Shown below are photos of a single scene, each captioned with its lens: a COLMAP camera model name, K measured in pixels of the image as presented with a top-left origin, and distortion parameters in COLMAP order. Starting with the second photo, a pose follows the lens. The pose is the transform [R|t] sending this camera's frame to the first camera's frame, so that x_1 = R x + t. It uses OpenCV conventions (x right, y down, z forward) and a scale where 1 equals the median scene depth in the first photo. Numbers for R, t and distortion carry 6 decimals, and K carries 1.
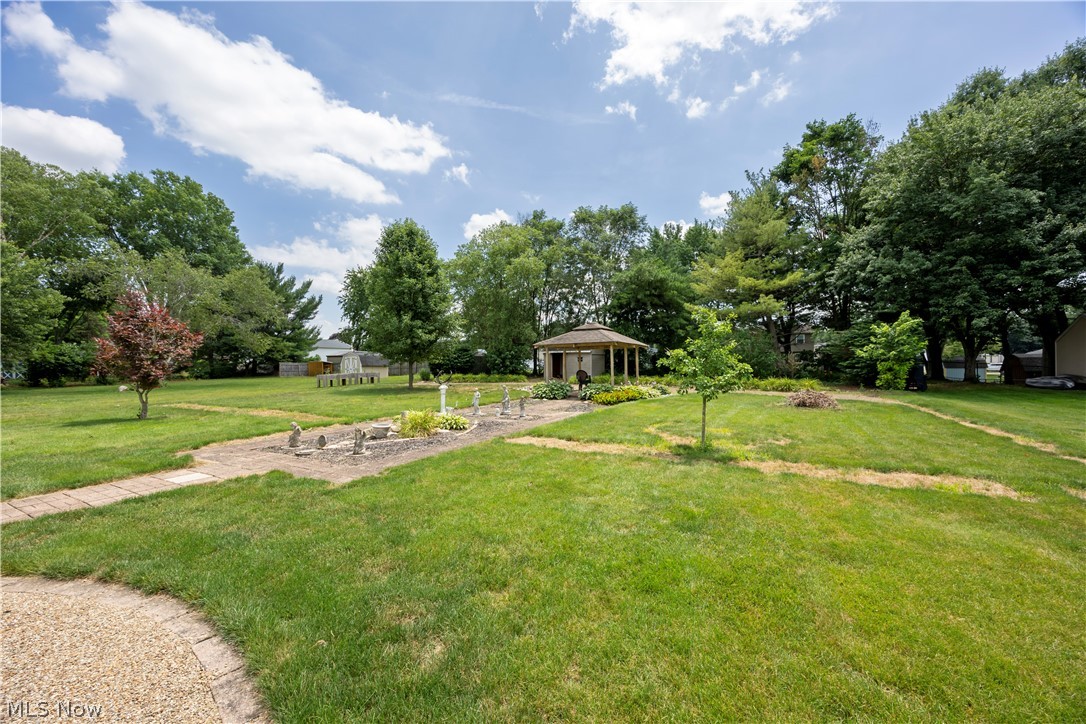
lens RADIAL K [[416.2, 0, 546.1], [0, 416.2, 363.6], [0, 0, 1]] dist [-0.002827, -0.000282]
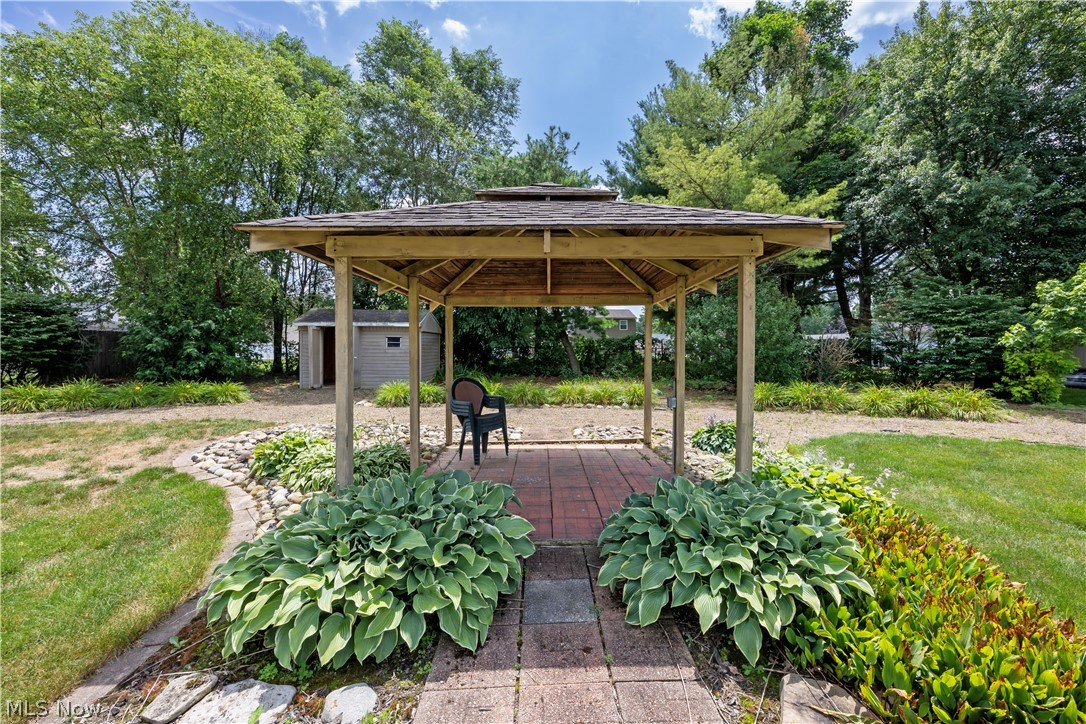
lens RADIAL K [[416.2, 0, 551.4], [0, 416.2, 351.7], [0, 0, 1]] dist [-0.002827, -0.000282]
pose [[0.867374, 0.001208, 0.497656, 0.010245], [-0.002692, 0.999994, 0.002266, -0.001155], [-0.497650, -0.003305, 0.867372, 0.561614]]
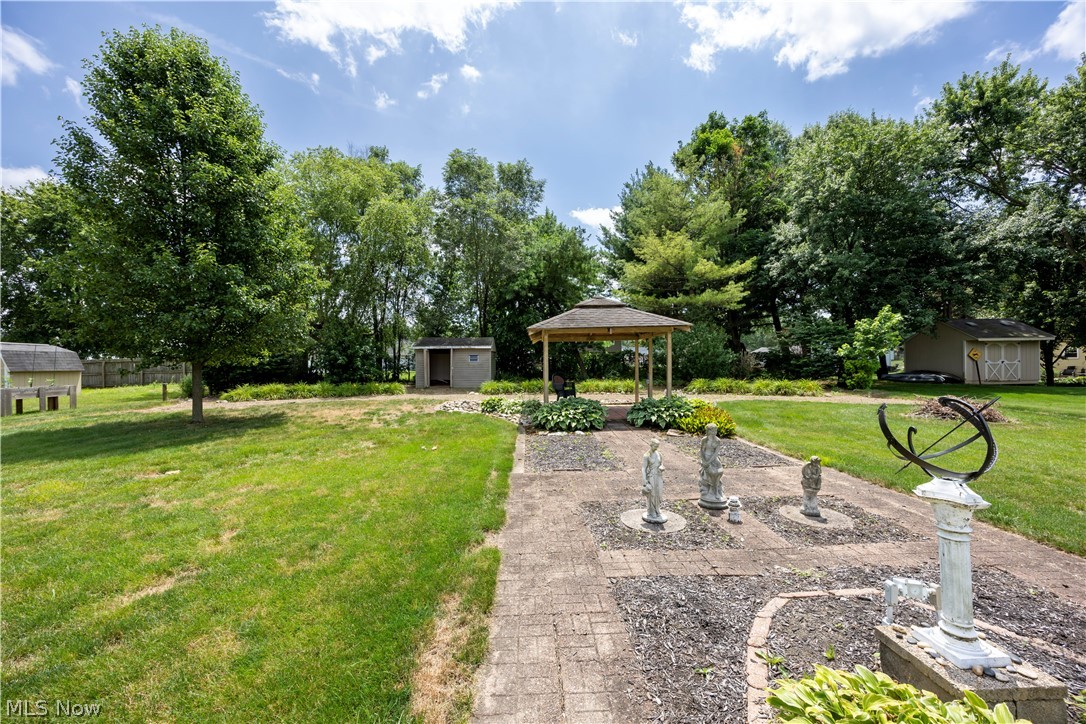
lens RADIAL K [[416.2, 0, 526.8], [0, 416.2, 364.3], [0, 0, 1]] dist [-0.002827, -0.000282]
pose [[0.875165, -0.008772, 0.483745, -0.189030], [0.008870, 0.999958, 0.002086, 0.000071], [-0.483743, 0.002466, 0.875207, 0.358563]]
